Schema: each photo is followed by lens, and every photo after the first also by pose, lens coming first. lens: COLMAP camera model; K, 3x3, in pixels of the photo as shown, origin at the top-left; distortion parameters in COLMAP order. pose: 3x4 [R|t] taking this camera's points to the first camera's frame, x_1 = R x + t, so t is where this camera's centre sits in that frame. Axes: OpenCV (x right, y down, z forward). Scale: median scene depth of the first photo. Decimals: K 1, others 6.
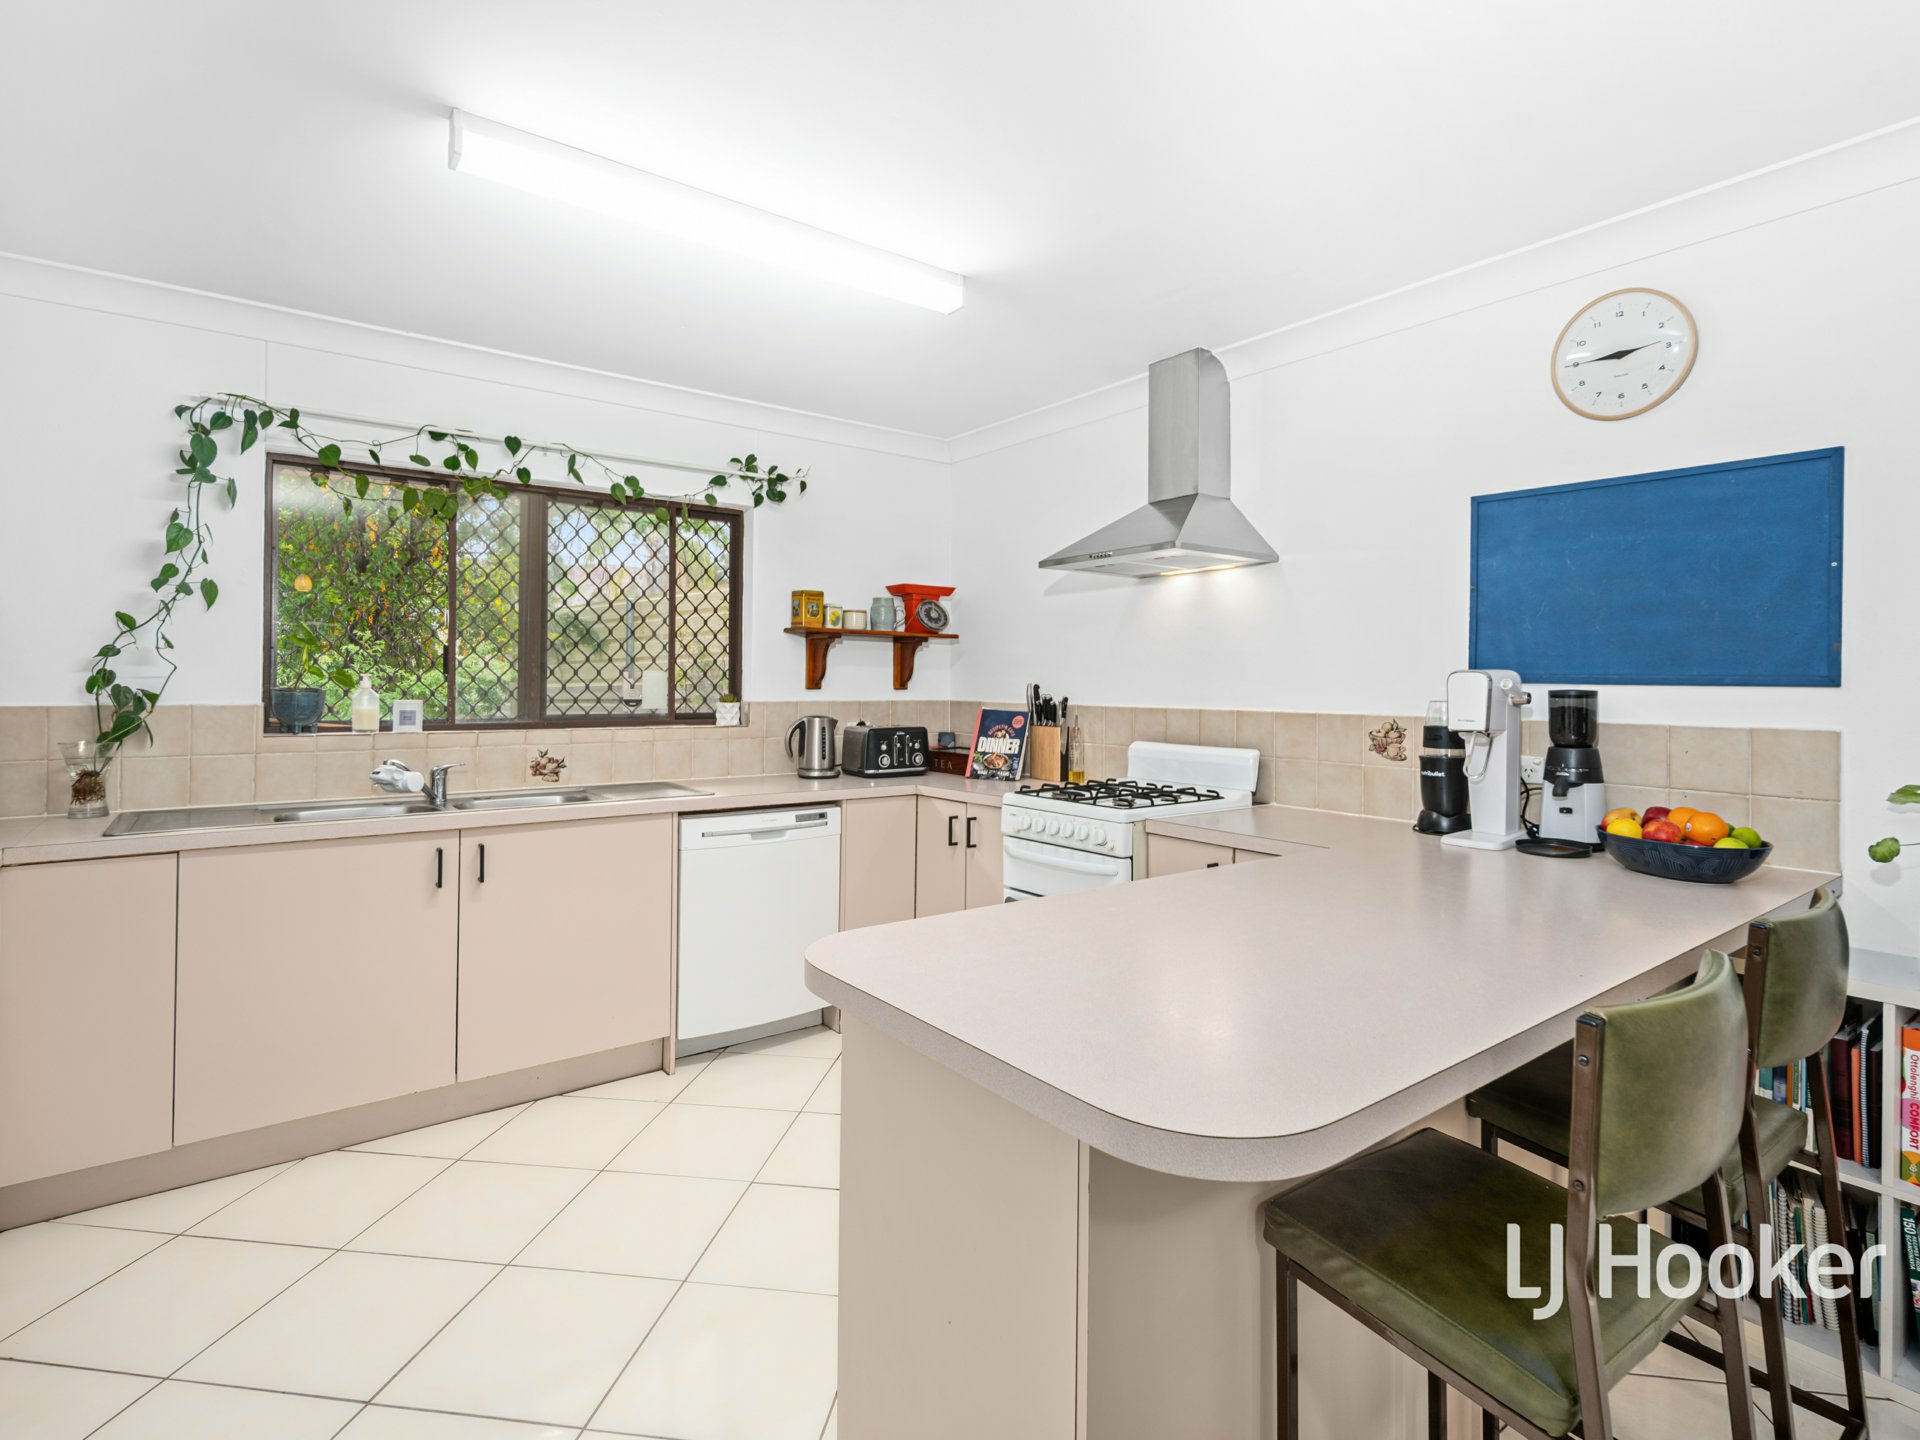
lens RADIAL K [[957.4, 0, 957.4], [0, 957.4, 682.2], [0, 0, 1]] dist [0.001171, -0.000372]
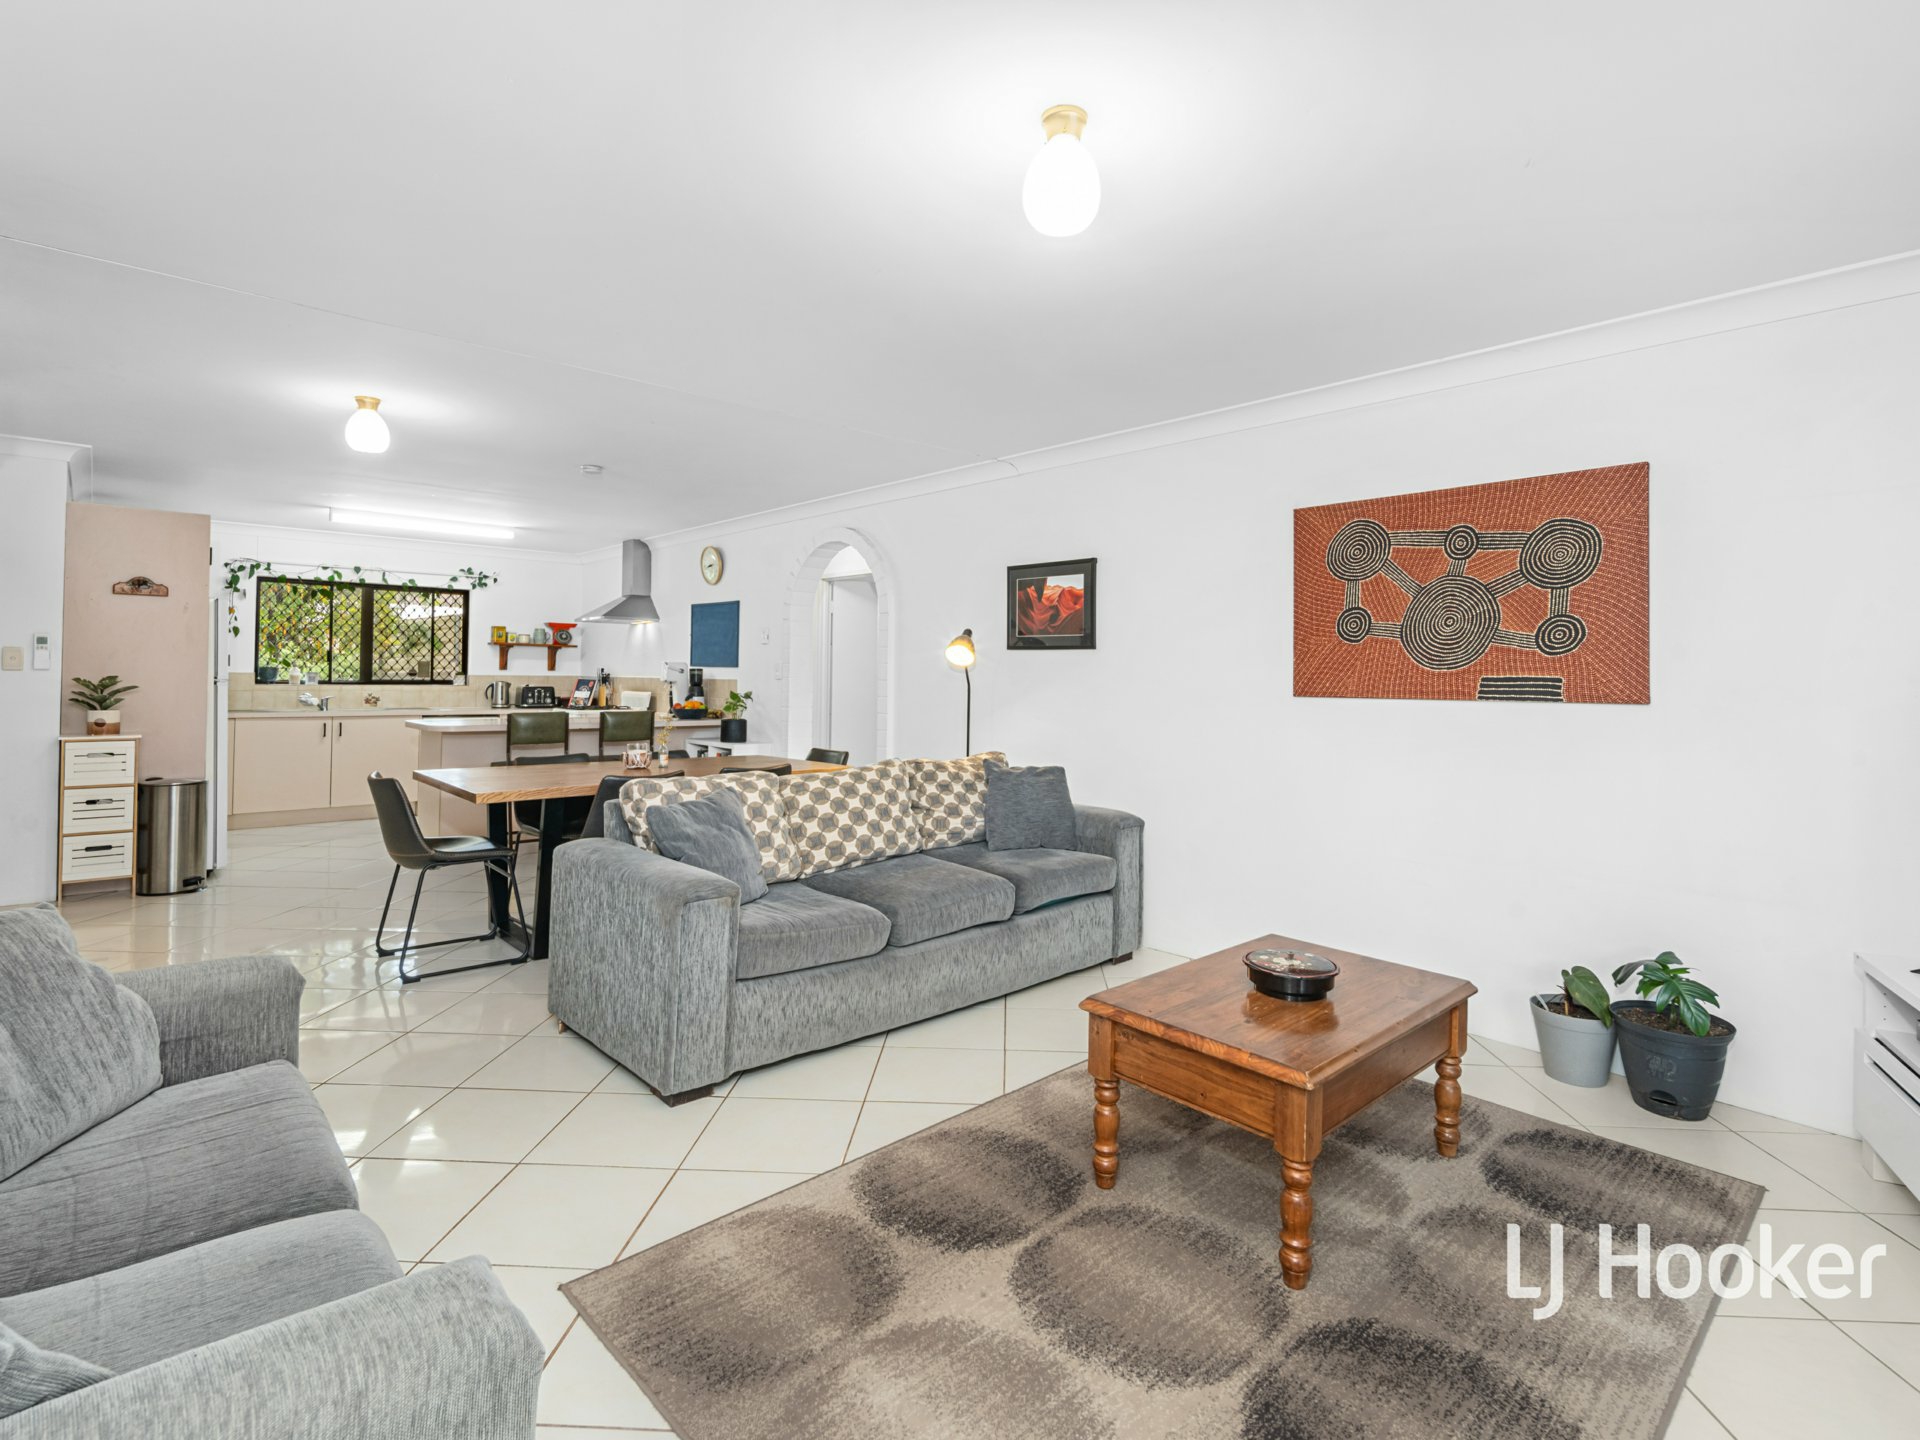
lens RADIAL K [[934.4, 0, 965.8], [0, 934.4, 671.5], [0, 0, 1]] dist [0.001183, -0.014301]
pose [[0.994443, 0.004265, 0.105191, 0.759563], [-0.003736, 0.999979, -0.005219, 0.020332], [-0.105211, 0.004797, 0.994438, -1.398053]]
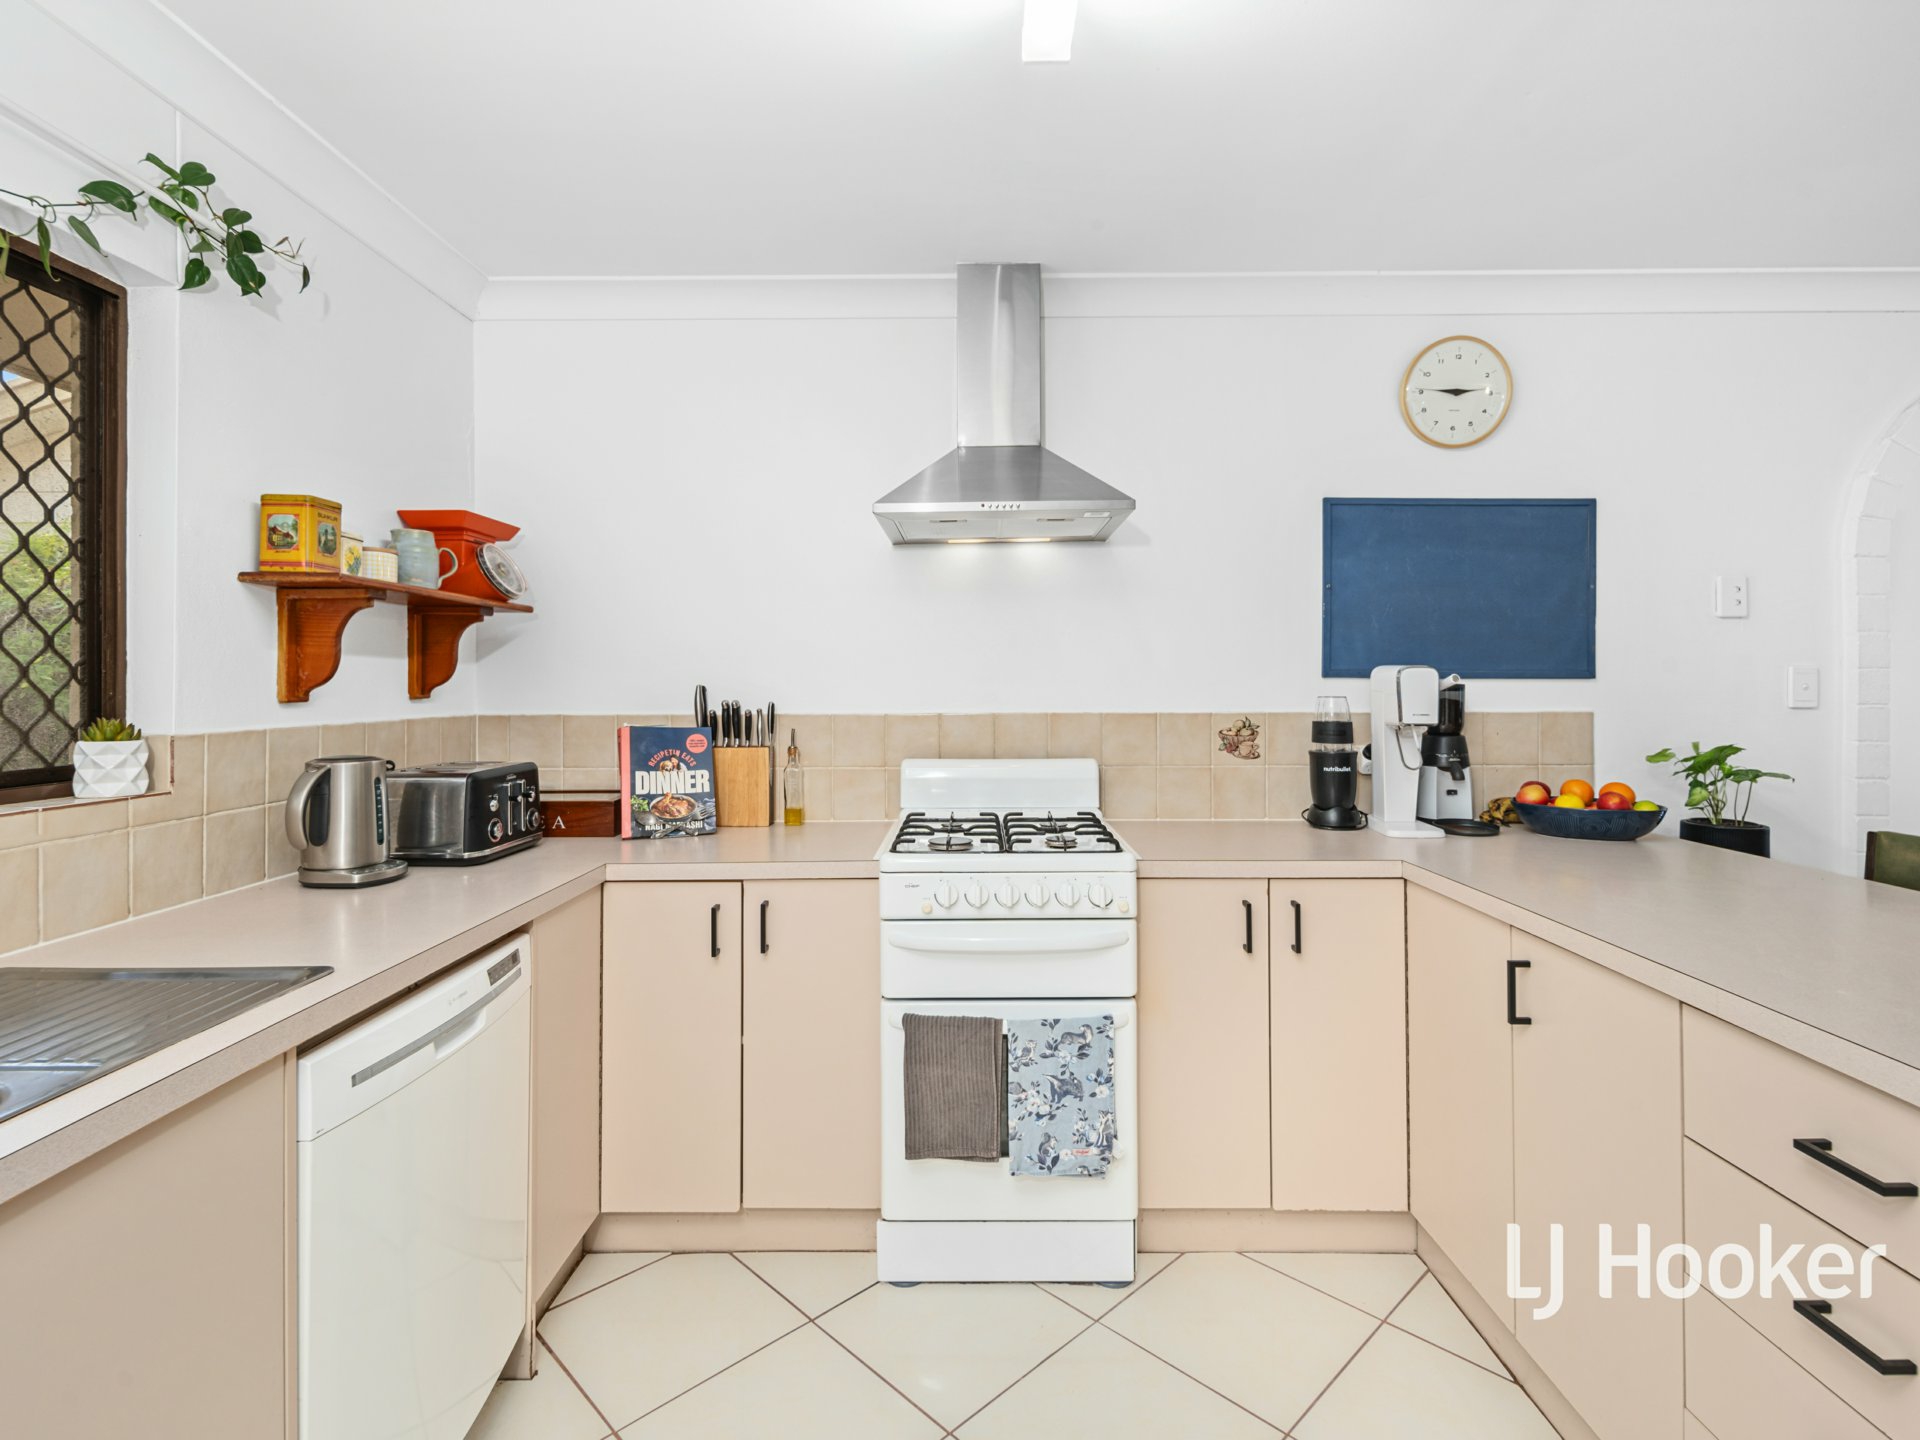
lens RADIAL K [[957.4, 0, 957.4], [0, 957.4, 682.2], [0, 0, 1]] dist [0.001171, -0.000372]
pose [[0.606292, -0.010584, 0.795172, -0.365933], [0.008312, 0.999941, 0.006972, -0.003802], [-0.795199, 0.002382, 0.606344, 0.481844]]
